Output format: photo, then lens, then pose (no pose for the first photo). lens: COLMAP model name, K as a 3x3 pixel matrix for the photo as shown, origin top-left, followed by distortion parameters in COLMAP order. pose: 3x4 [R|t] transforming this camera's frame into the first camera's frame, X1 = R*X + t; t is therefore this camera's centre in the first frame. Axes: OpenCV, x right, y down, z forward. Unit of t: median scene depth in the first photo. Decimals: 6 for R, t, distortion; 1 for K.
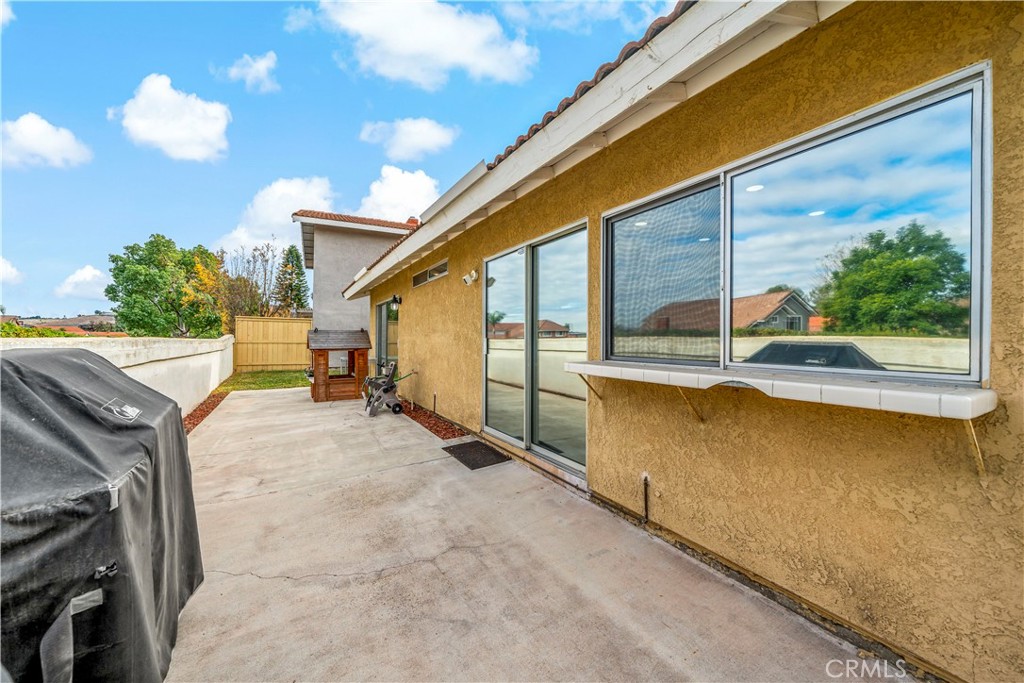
lens RADIAL K [[380.3, 0, 502.6], [0, 380.3, 344.9], [0, 0, 1]] dist [-0.005138, 0.000261]
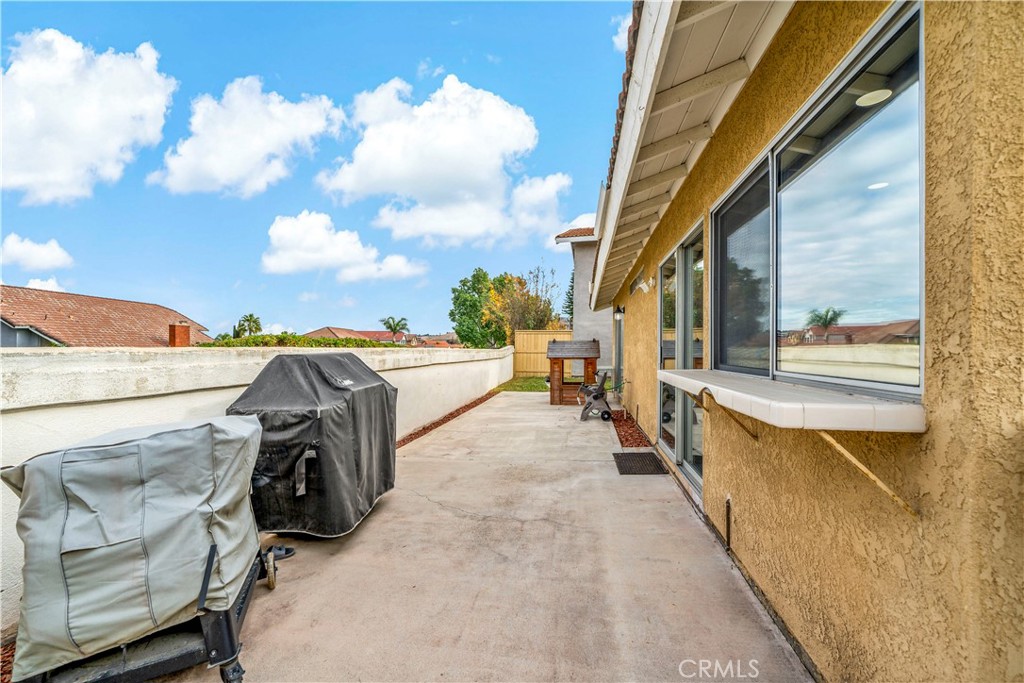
lens RADIAL K [[414.9, 0, 503.4], [0, 414.9, 352.1], [0, 0, 1]] dist [0.001659, 0.000058]
pose [[0.758881, 0.000101, -0.651230, 0.481529], [-0.005928, 0.999960, -0.006753, 0.008631], [0.651203, 0.008985, 0.758851, -0.071322]]
